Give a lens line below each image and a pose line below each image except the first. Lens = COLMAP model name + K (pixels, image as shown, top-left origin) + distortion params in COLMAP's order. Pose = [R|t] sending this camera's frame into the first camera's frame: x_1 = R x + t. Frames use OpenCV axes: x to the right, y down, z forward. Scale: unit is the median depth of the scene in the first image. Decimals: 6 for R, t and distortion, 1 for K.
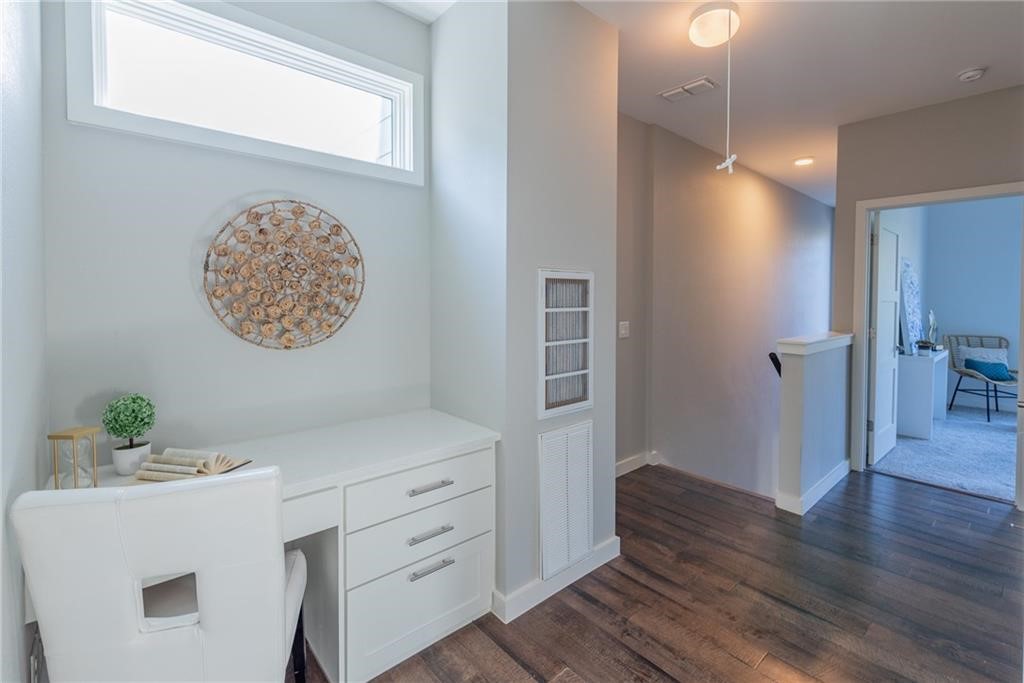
lens RADIAL K [[458.6, 0, 524.8], [0, 458.6, 296.9], [0, 0, 1]] dist [0.000856, 0.000033]
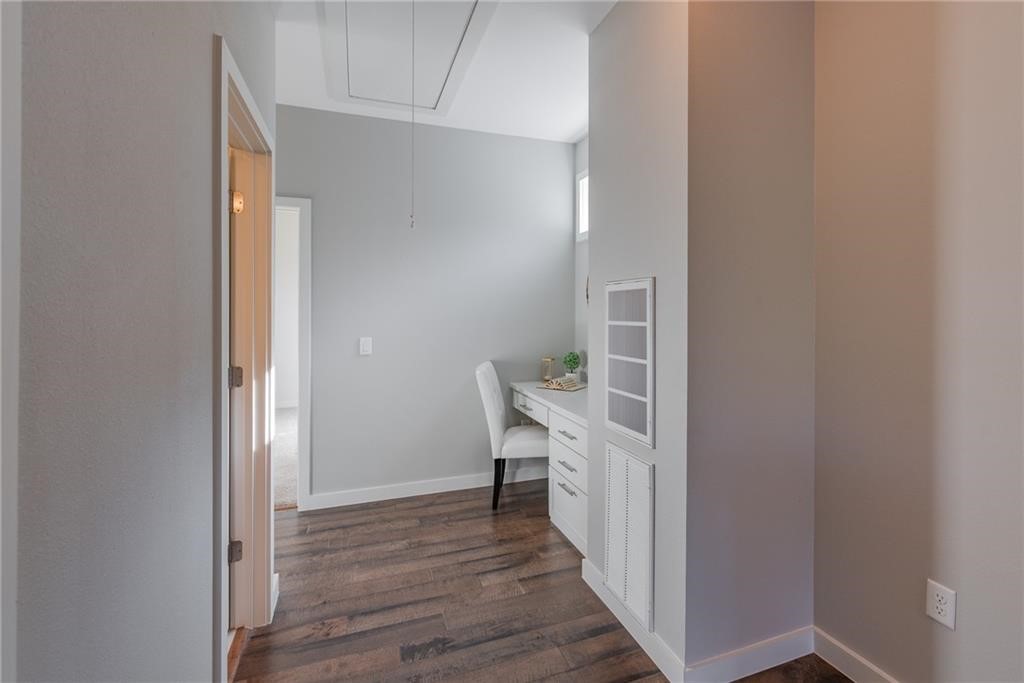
lens RADIAL K [[475.0, 0, 529.4], [0, 475.0, 311.5], [0, 0, 1]] dist [0.001440, -0.001258]
pose [[-0.368832, -0.008456, -0.929458, 1.253772], [-0.017486, 0.999845, -0.002158, 0.010951], [0.929332, 0.015457, -0.368922, 1.393678]]
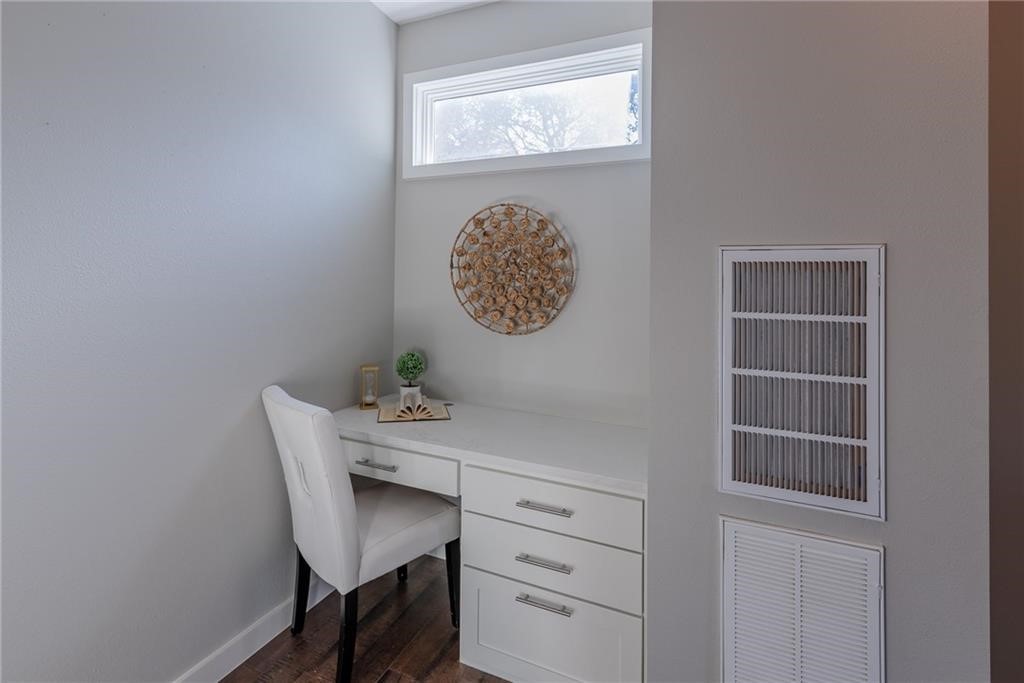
lens RADIAL K [[467.4, 0, 513.3], [0, 467.4, 281.8], [0, 0, 1]] dist [0.010852, -0.000181]
pose [[0.418553, -0.005992, -0.908172, 0.553779], [-0.022052, 0.999616, -0.016759, 0.002566], [0.907924, 0.027041, 0.418261, 0.536423]]
